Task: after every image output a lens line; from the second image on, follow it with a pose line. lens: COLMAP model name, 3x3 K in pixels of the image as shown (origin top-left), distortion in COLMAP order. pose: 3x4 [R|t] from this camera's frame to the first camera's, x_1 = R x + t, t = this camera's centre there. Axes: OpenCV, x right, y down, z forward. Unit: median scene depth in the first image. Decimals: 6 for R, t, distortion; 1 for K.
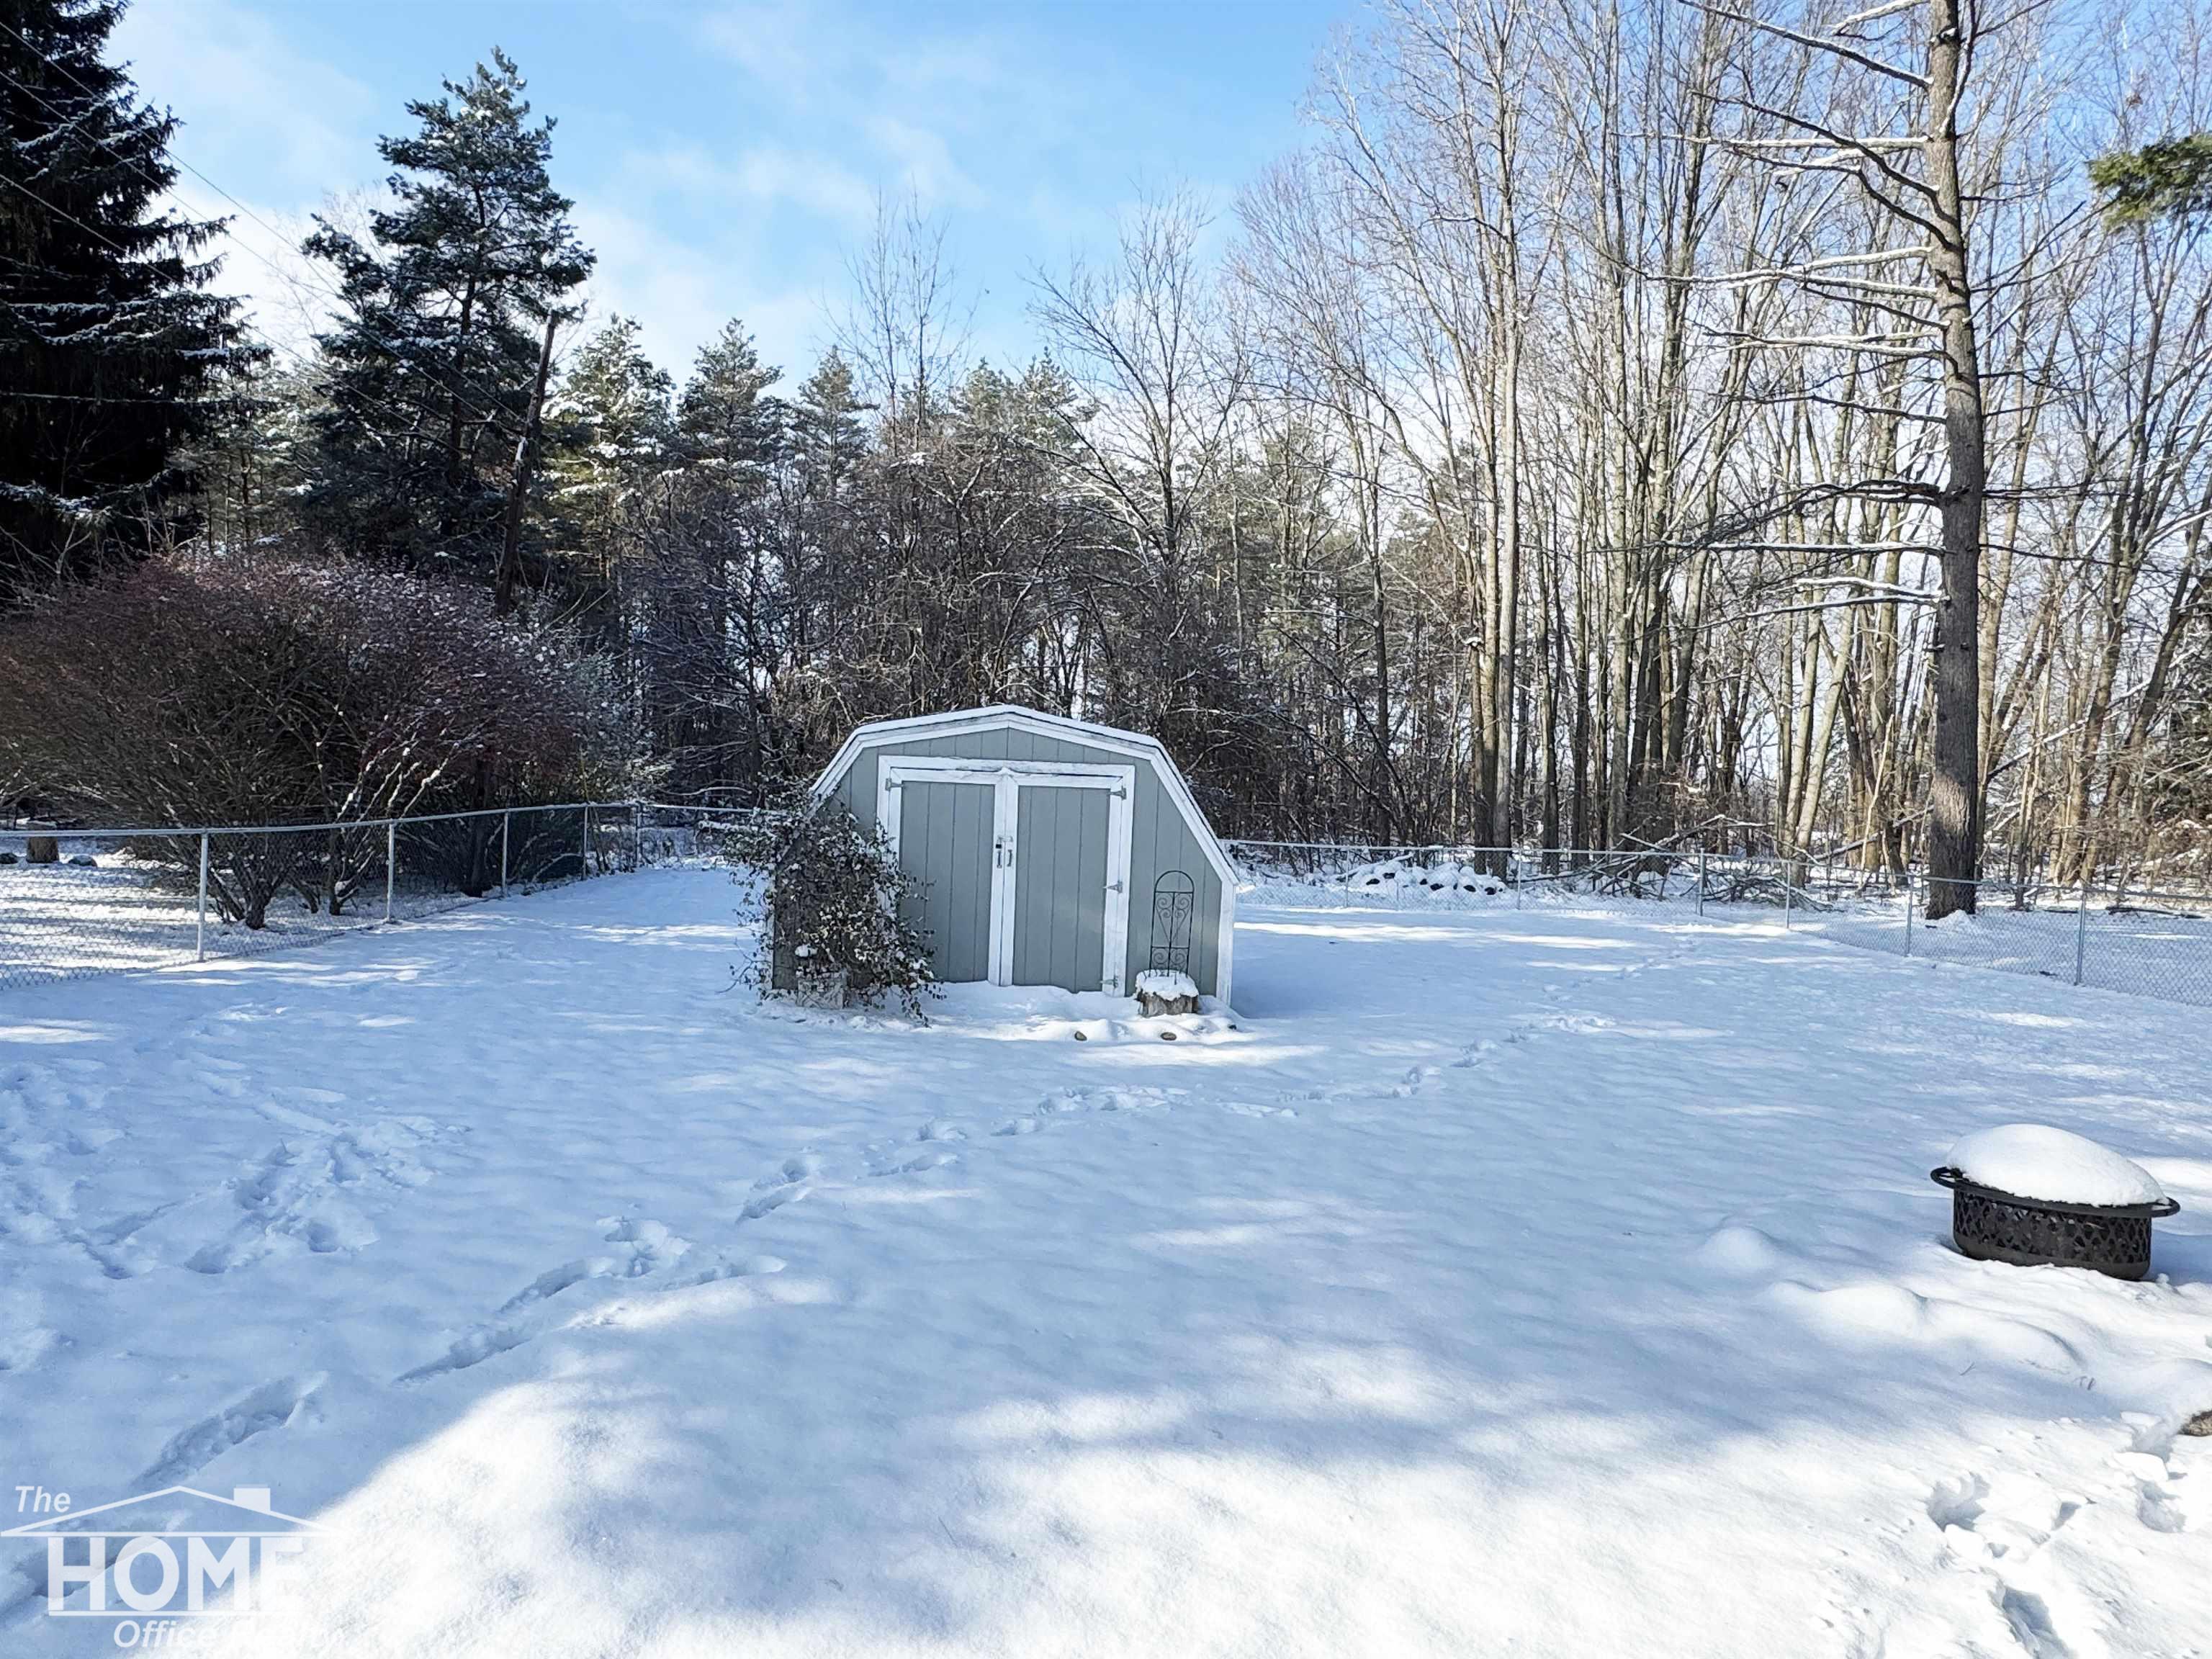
lens RADIAL K [[1411.5, 0, 1094.2], [0, 1411.5, 831.3], [0, 0, 1]] dist [-0.002619, 0.000191]
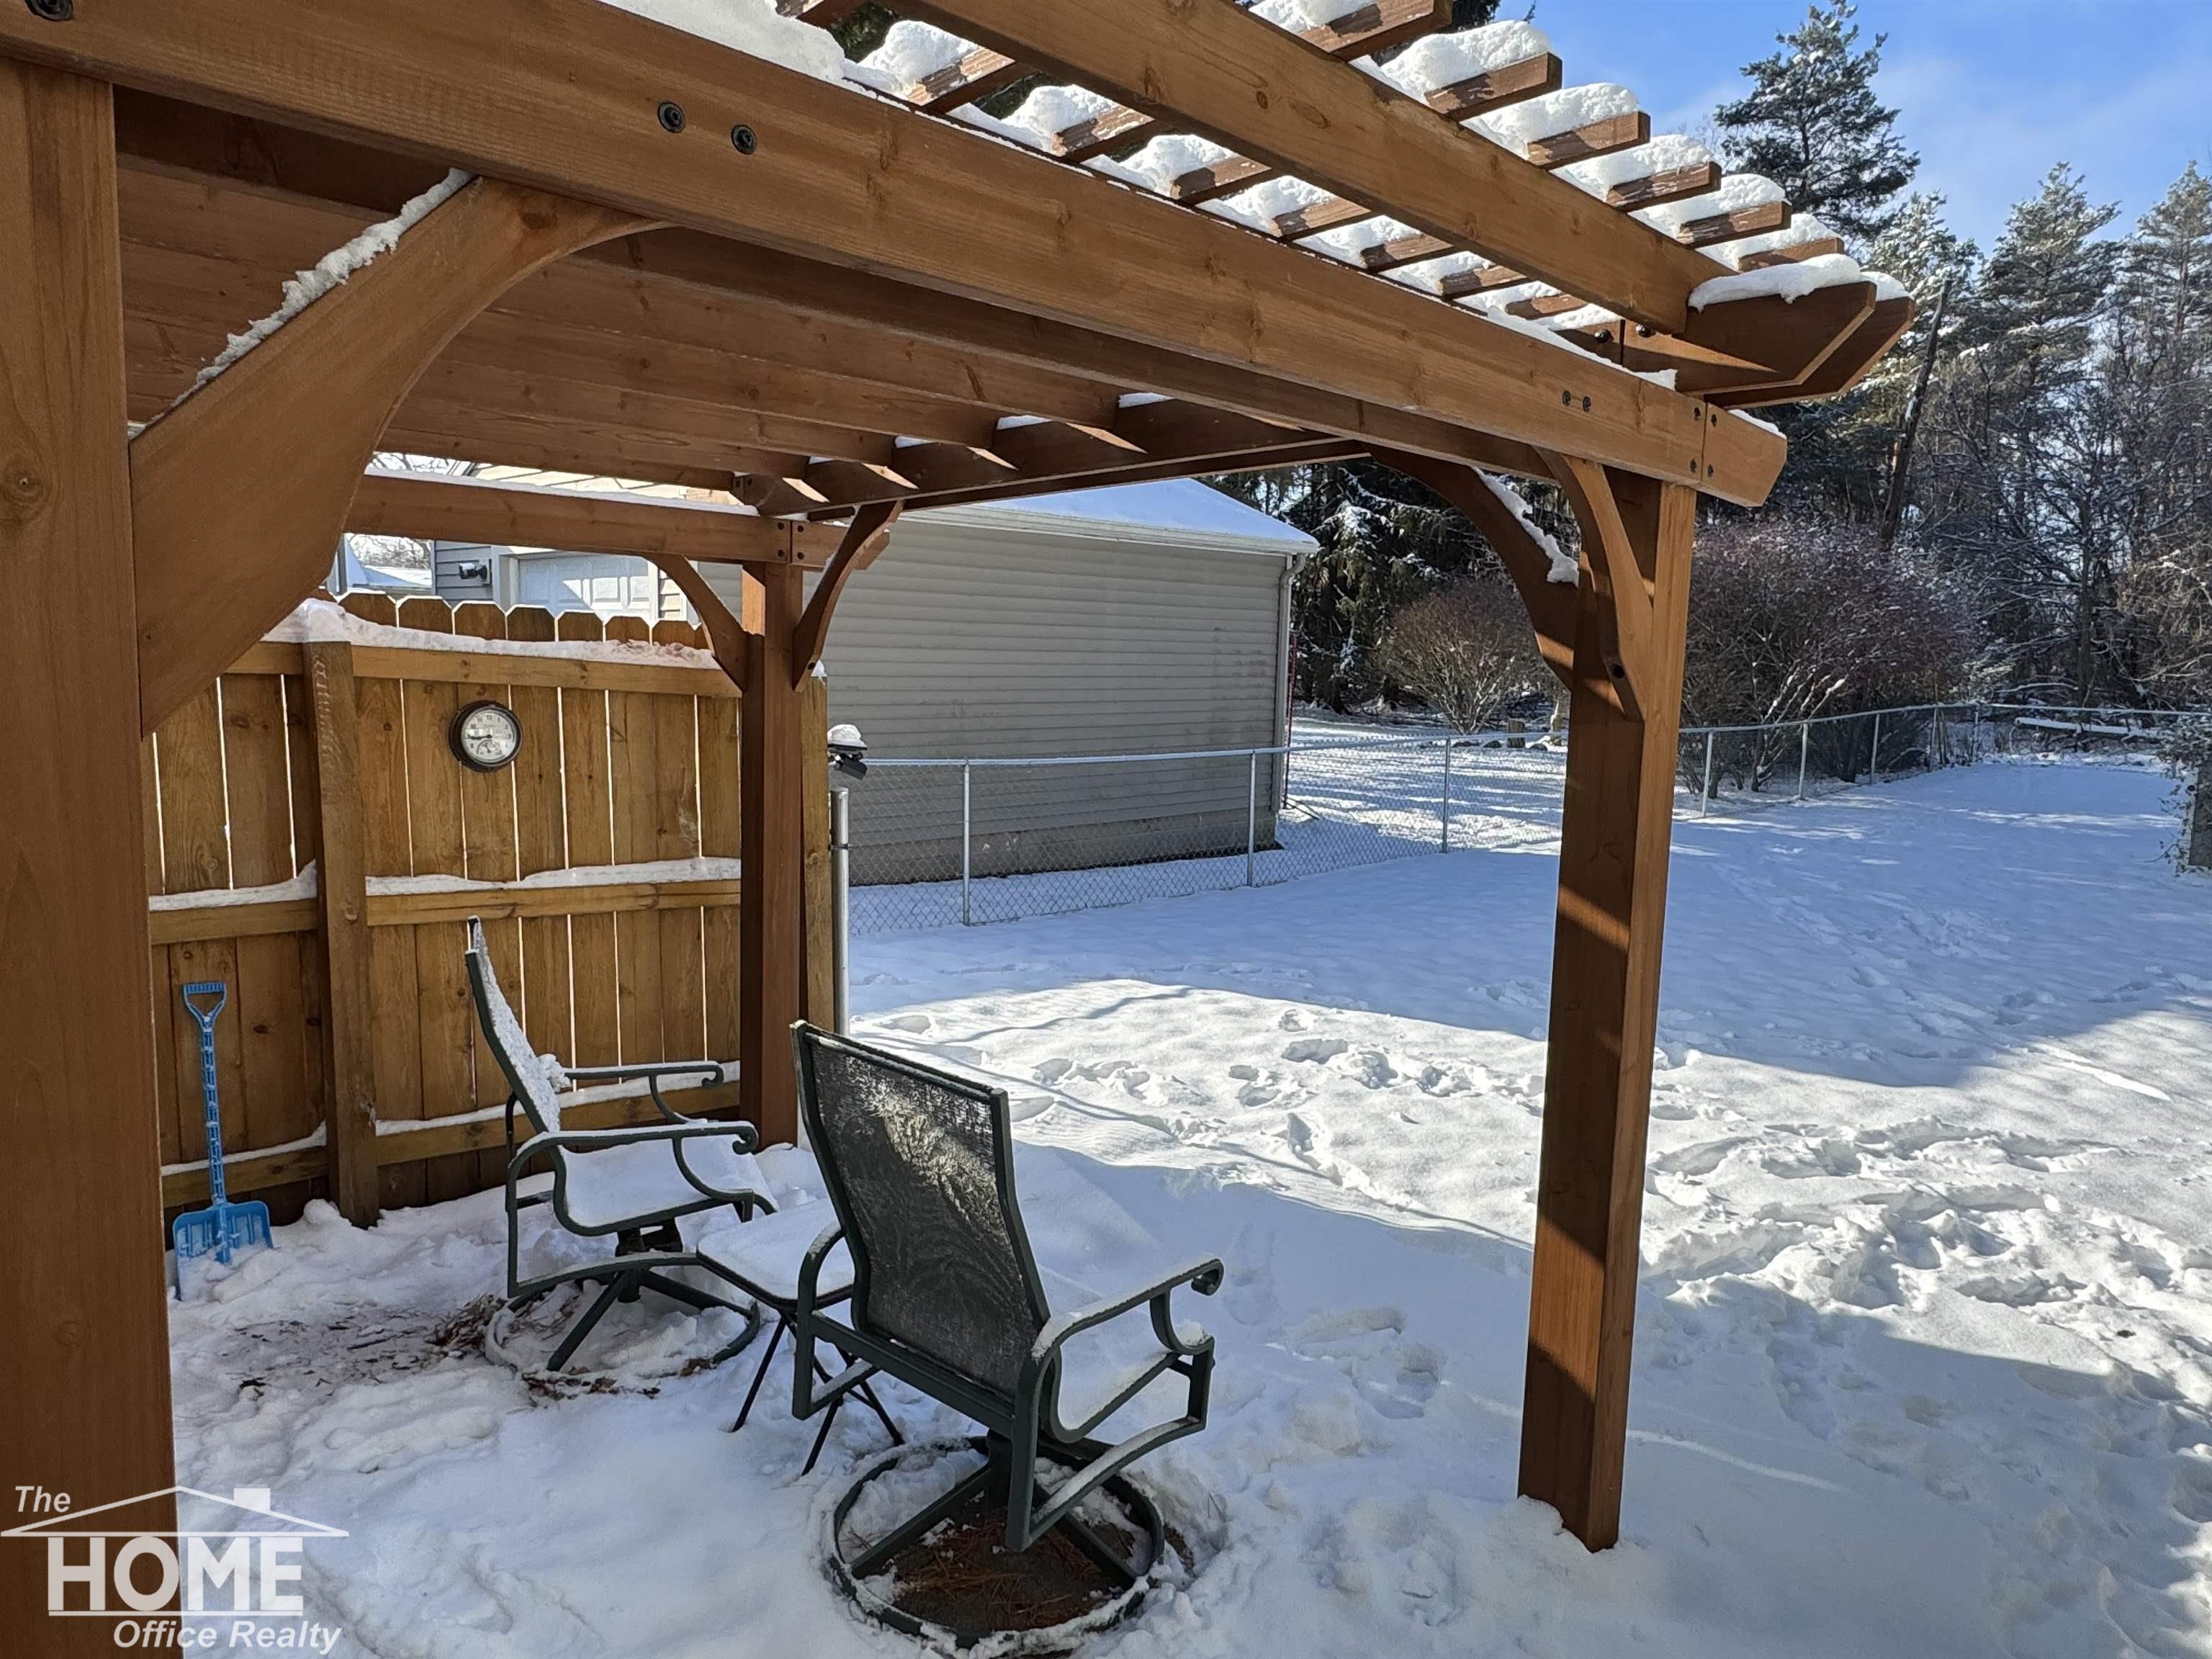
lens RADIAL K [[1411.5, 0, 1094.2], [0, 1411.5, 831.3], [0, 0, 1]] dist [-0.002619, 0.000191]
pose [[0.689045, 0.061291, -0.722122, -0.000245], [-0.004838, 0.996784, 0.079987, -0.002938], [0.724703, -0.051621, 0.687125, -0.152333]]
